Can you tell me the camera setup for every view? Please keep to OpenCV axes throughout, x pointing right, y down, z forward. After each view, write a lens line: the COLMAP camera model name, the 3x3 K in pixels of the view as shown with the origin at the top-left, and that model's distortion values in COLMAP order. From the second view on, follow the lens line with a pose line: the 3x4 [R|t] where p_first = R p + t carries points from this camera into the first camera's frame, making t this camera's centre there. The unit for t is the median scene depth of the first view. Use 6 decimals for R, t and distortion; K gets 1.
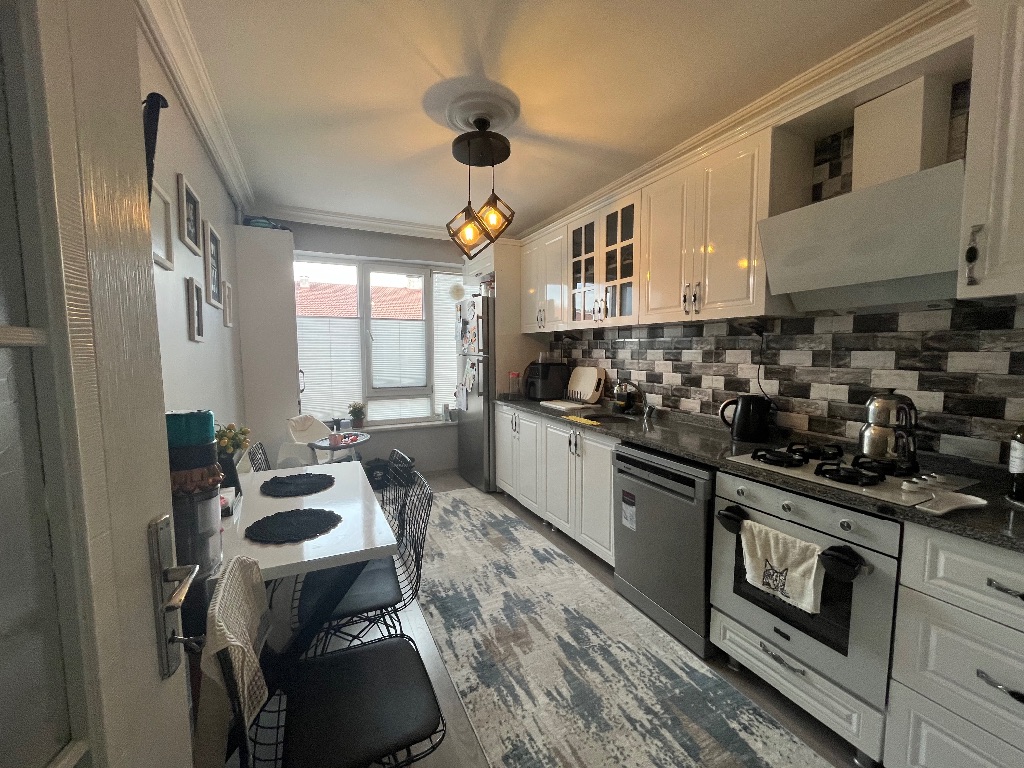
lens RADIAL K [[410.0, 0, 507.3], [0, 410.0, 380.2], [0, 0, 1]] dist [-0.007644, 0.000160]
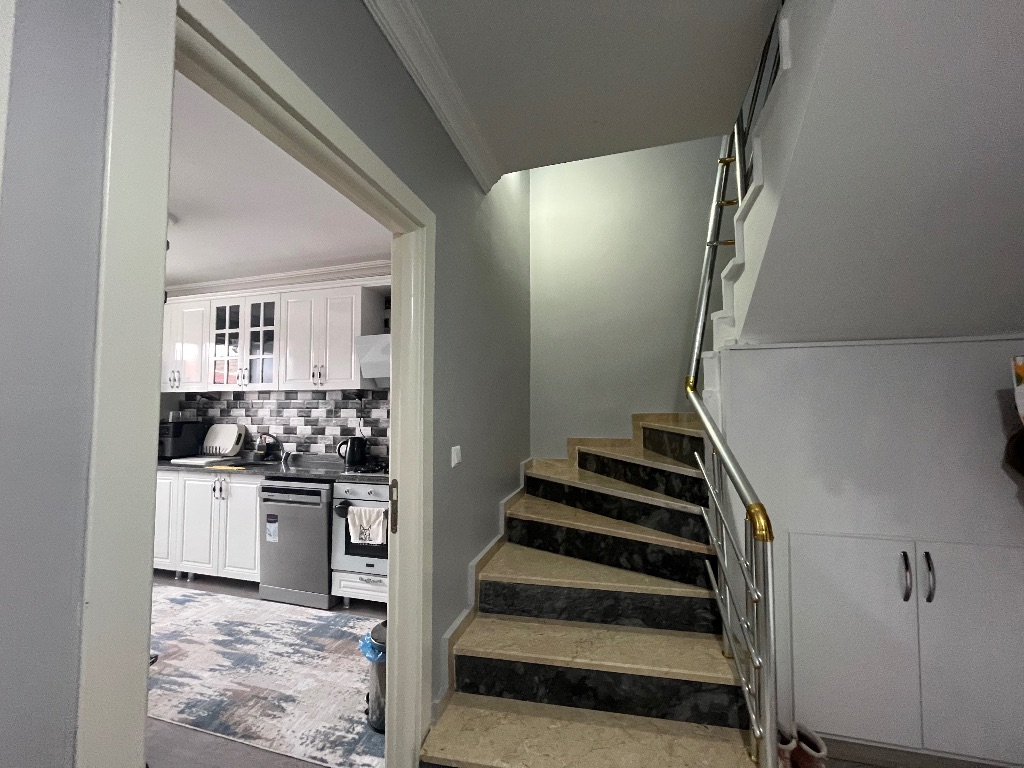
lens RADIAL K [[410.0, 0, 505.3], [0, 410.0, 386.3], [0, 0, 1]] dist [-0.007644, 0.000160]
pose [[0.664097, 0.043639, 0.746372, -0.216776], [0.056532, 0.992506, -0.108331, 0.045104], [-0.745506, 0.114136, 0.656653, -0.503203]]
